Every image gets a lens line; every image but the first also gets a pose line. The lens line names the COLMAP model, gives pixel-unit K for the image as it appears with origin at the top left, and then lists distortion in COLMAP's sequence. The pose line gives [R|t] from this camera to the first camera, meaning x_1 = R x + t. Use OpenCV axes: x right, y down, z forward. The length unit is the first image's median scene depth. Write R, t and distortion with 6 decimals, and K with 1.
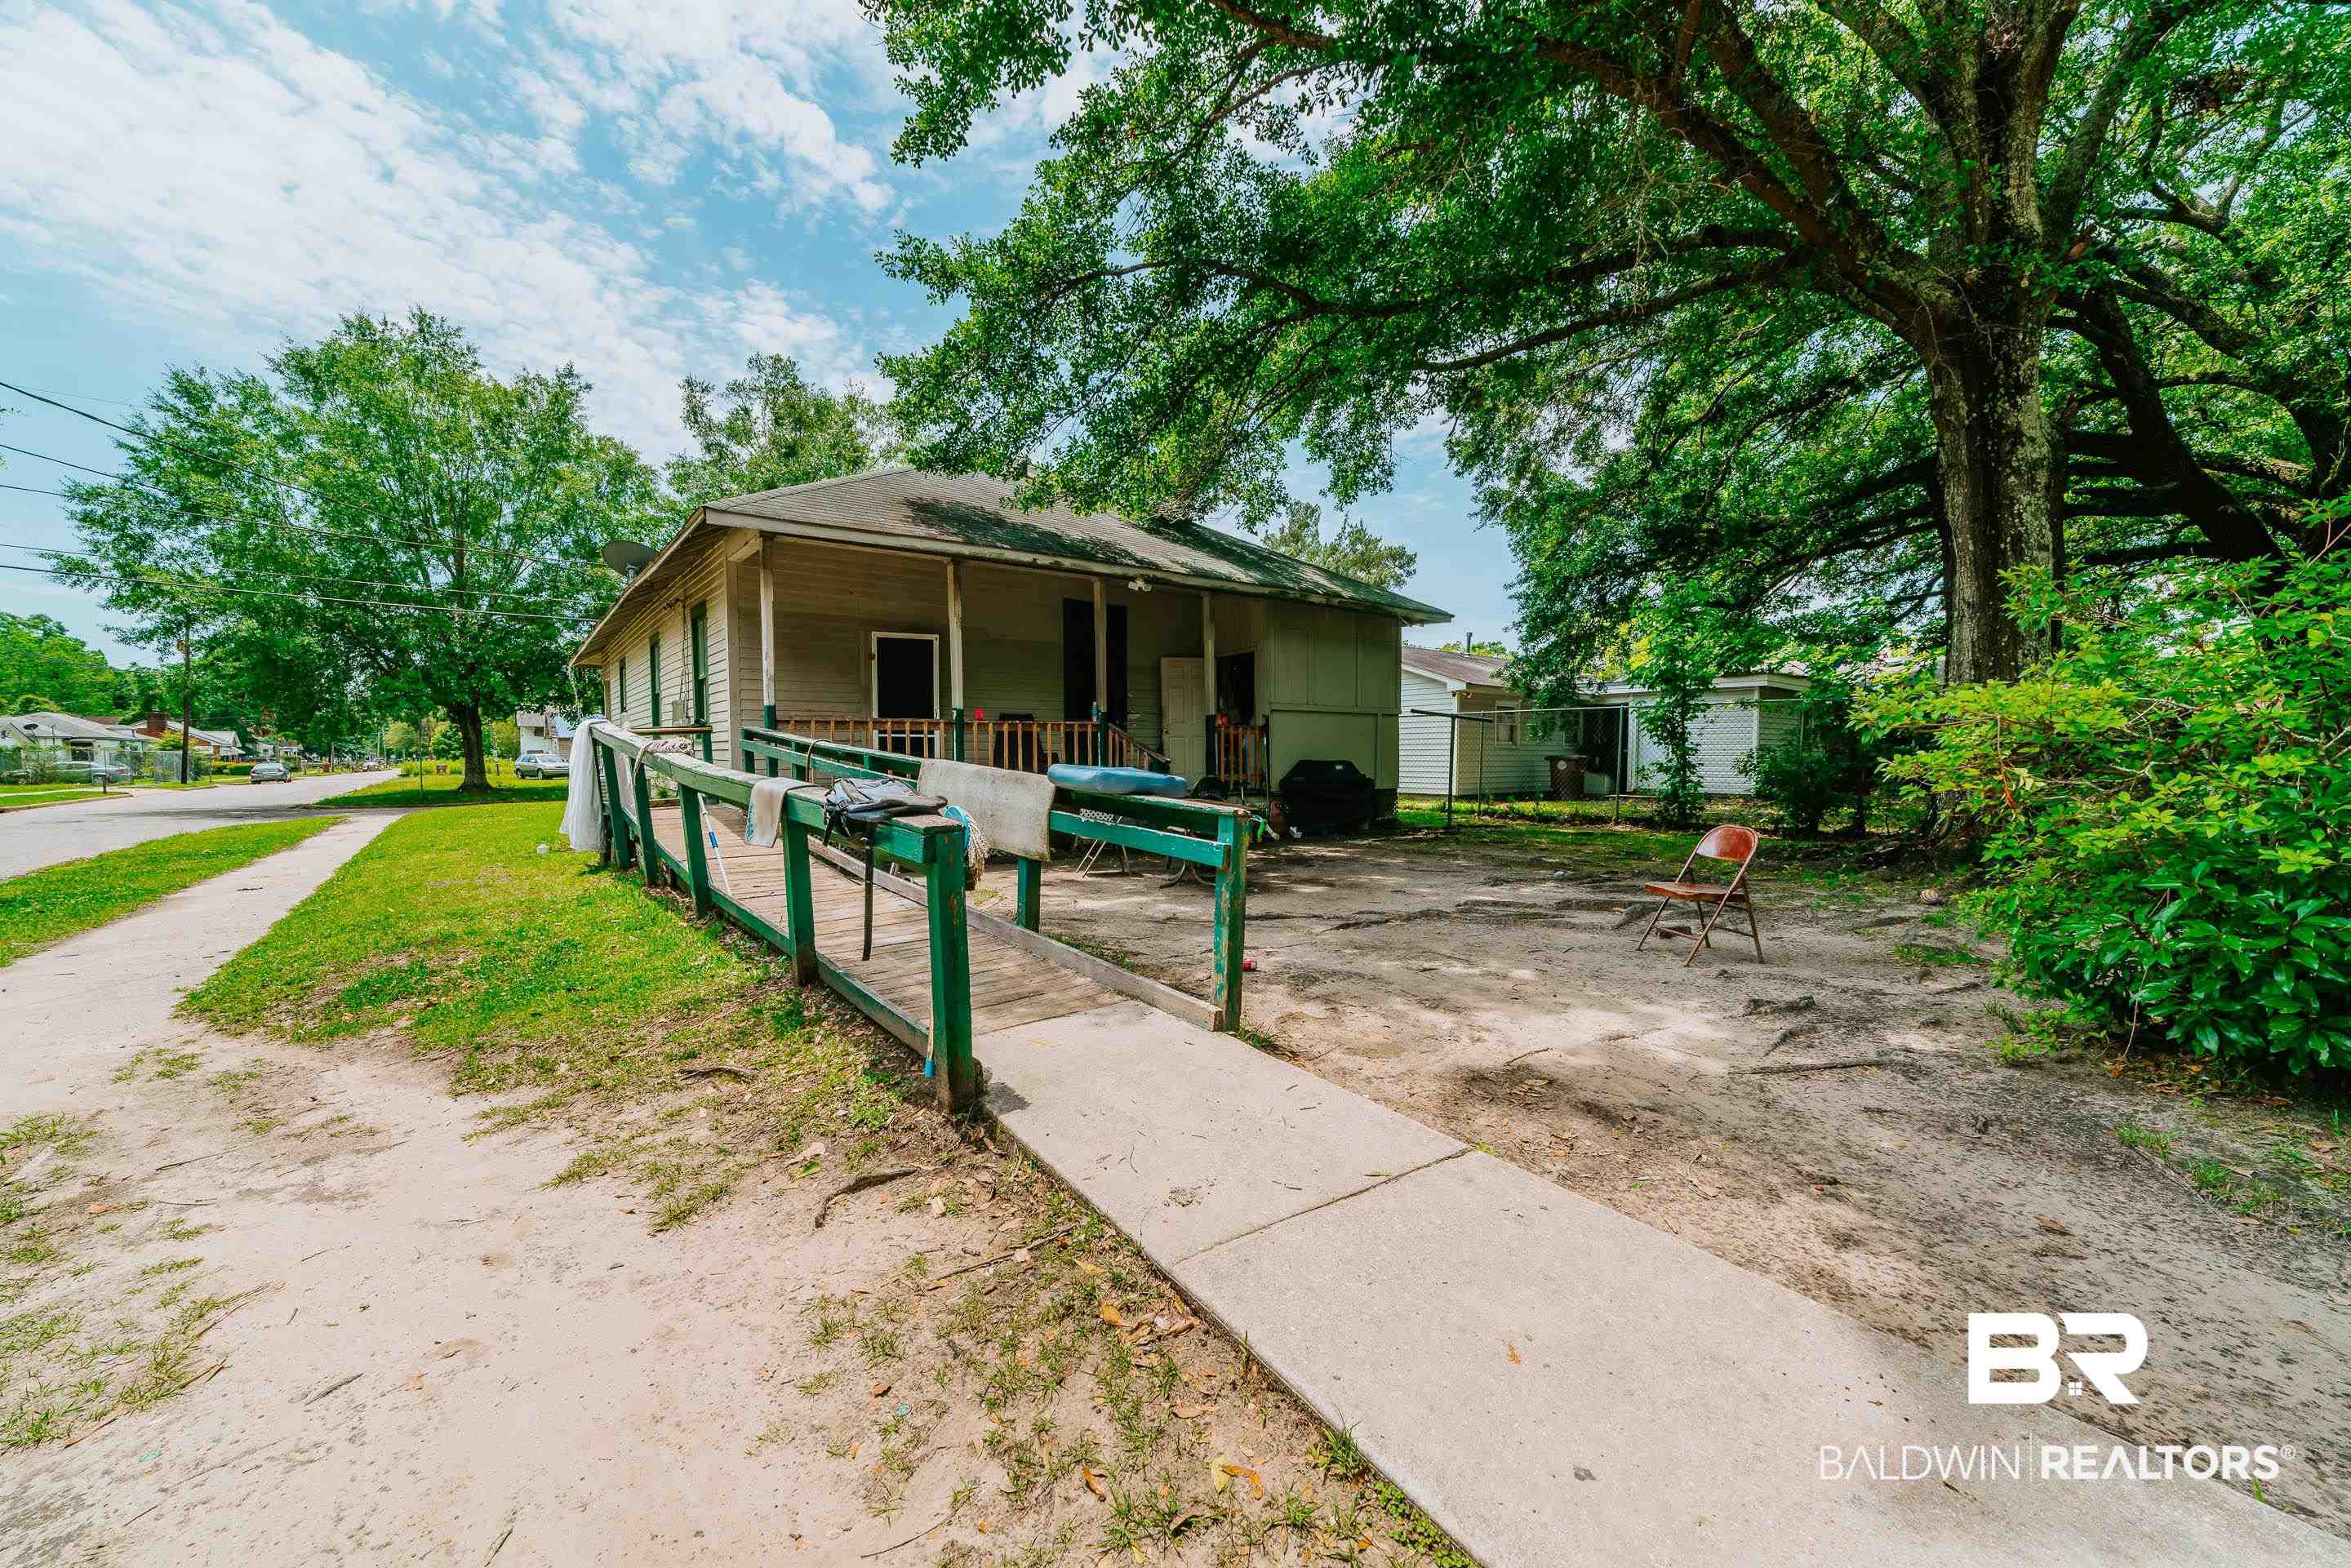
lens RADIAL K [[917.6, 0, 1175.5], [0, 917.6, 784.0], [0, 0, 1]] dist [-0.024352, 0.008839]
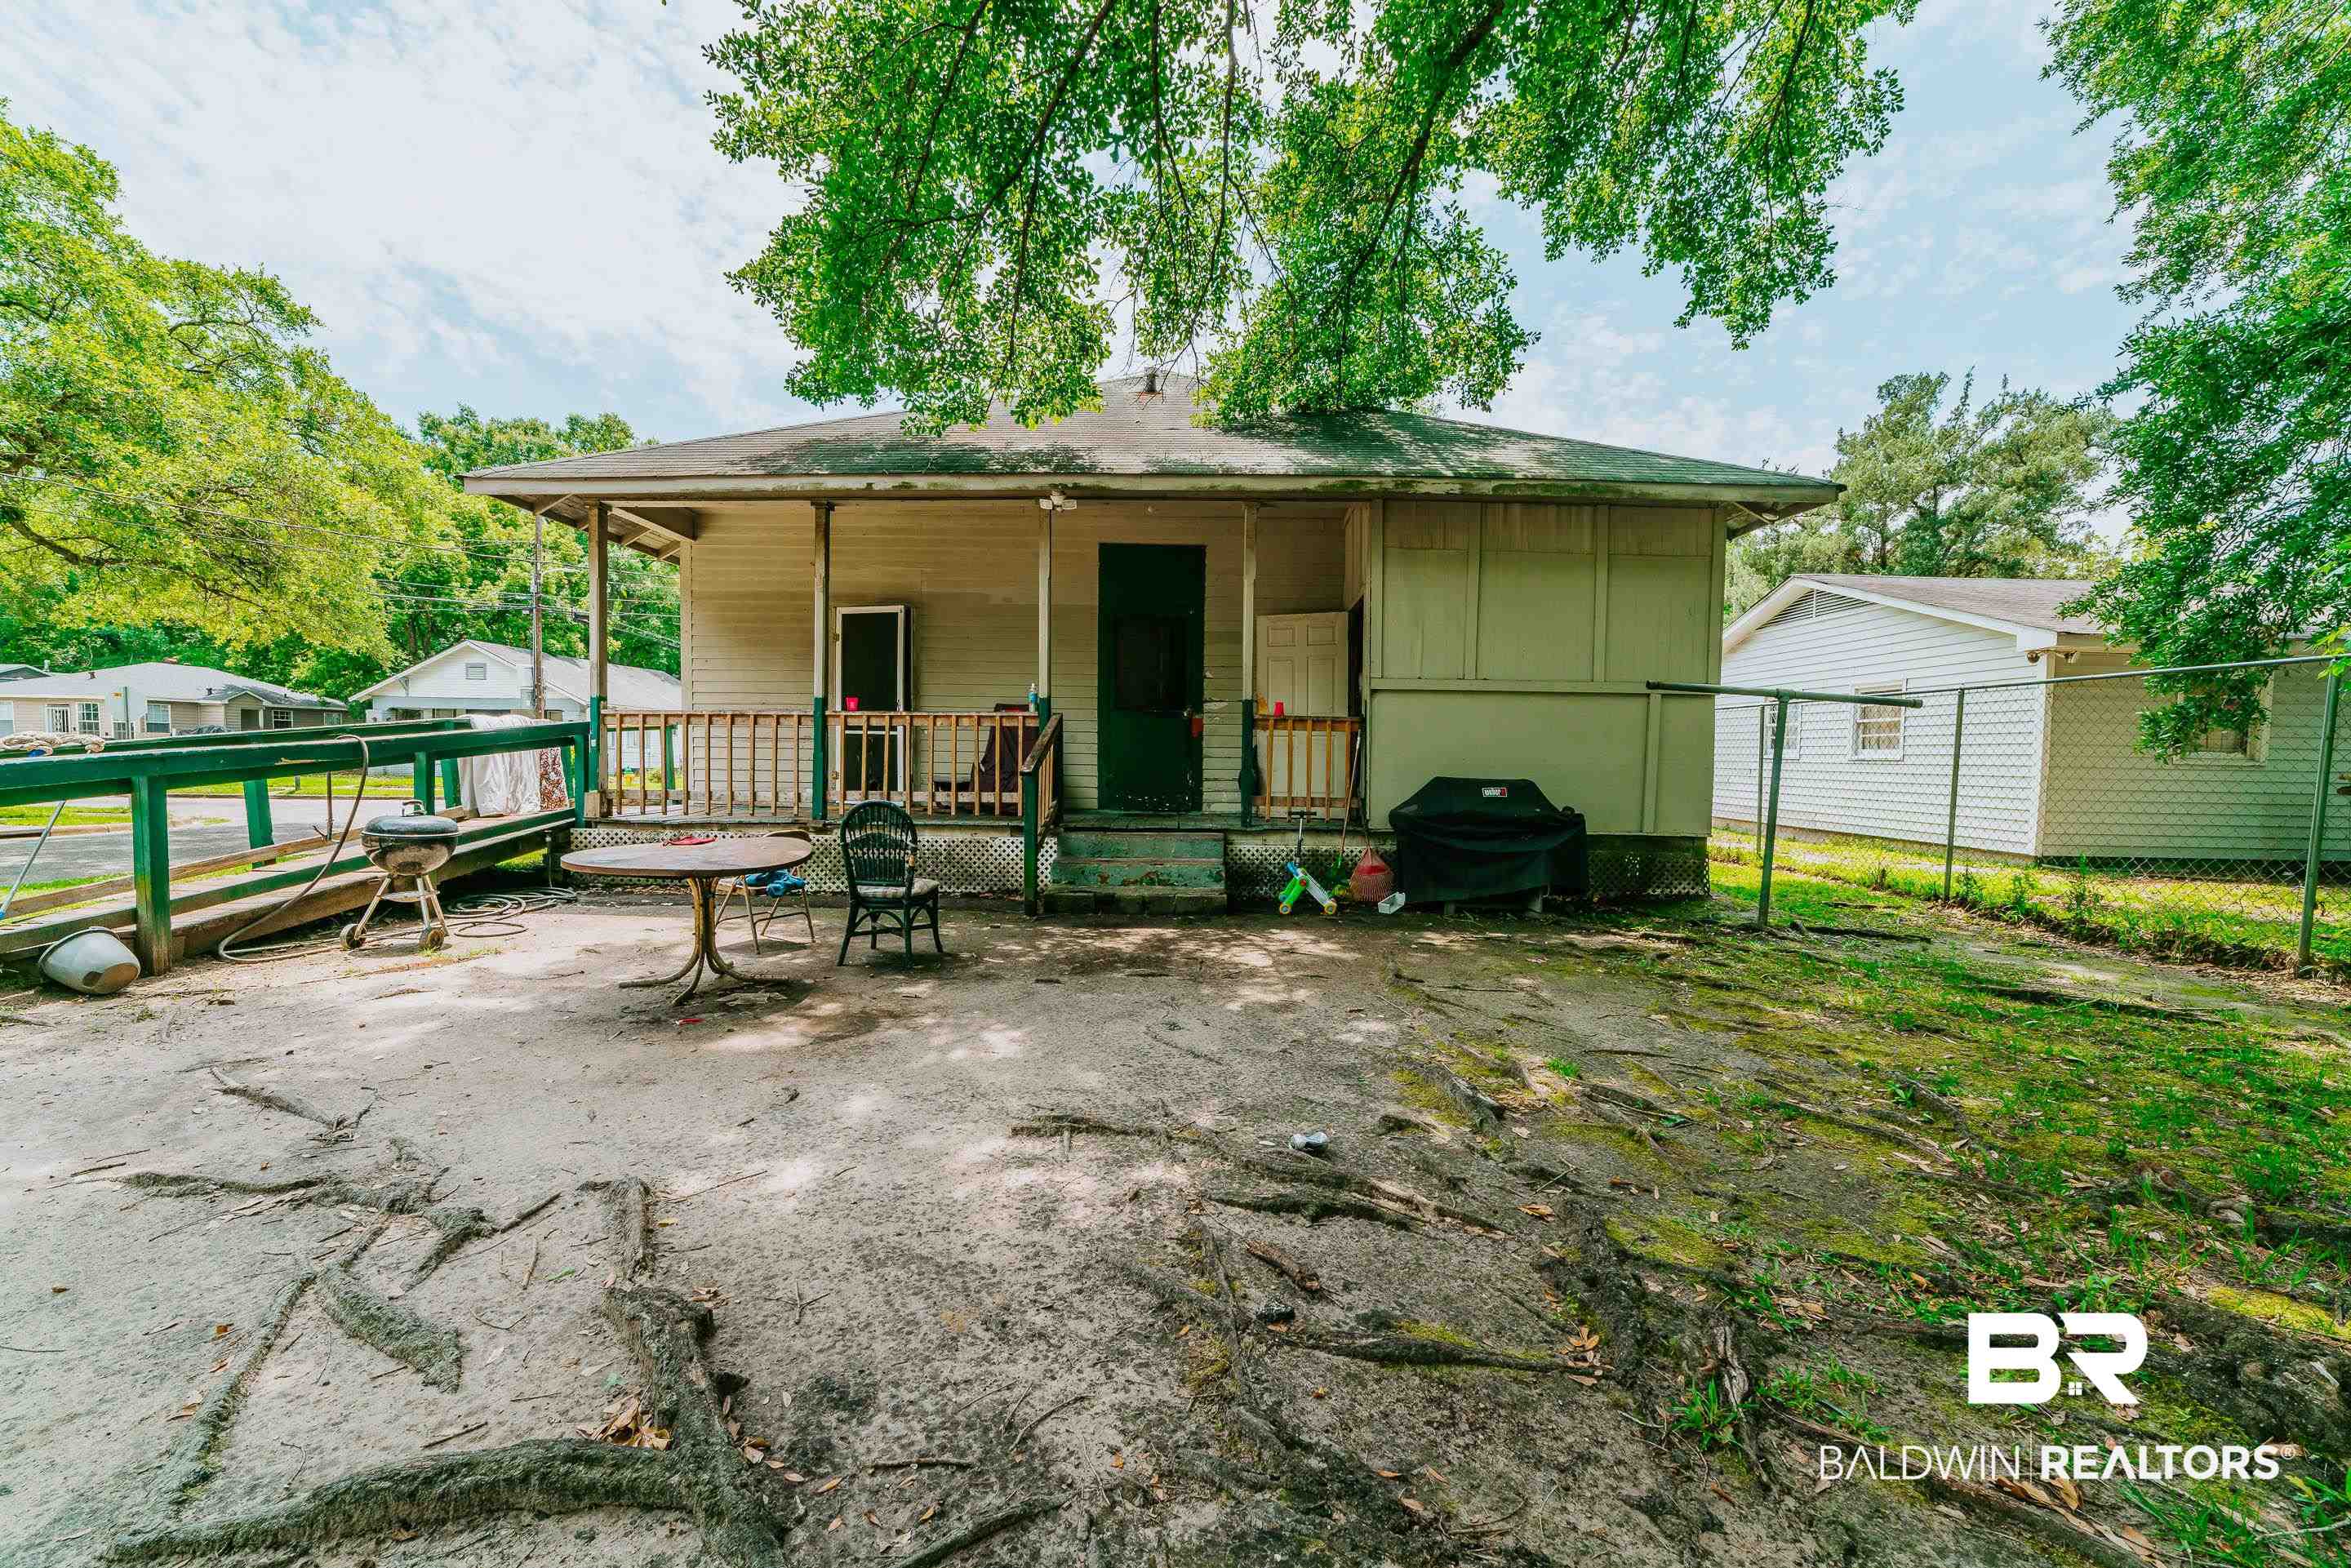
lens RADIAL K [[917.6, 0, 1175.5], [0, 917.6, 784.0], [0, 0, 1]] dist [-0.024352, 0.008839]
pose [[0.776177, 0.034565, -0.629567, 0.434380], [-0.037629, 0.999256, 0.008471, -0.023855], [0.629392, 0.017115, 0.776900, 0.534604]]
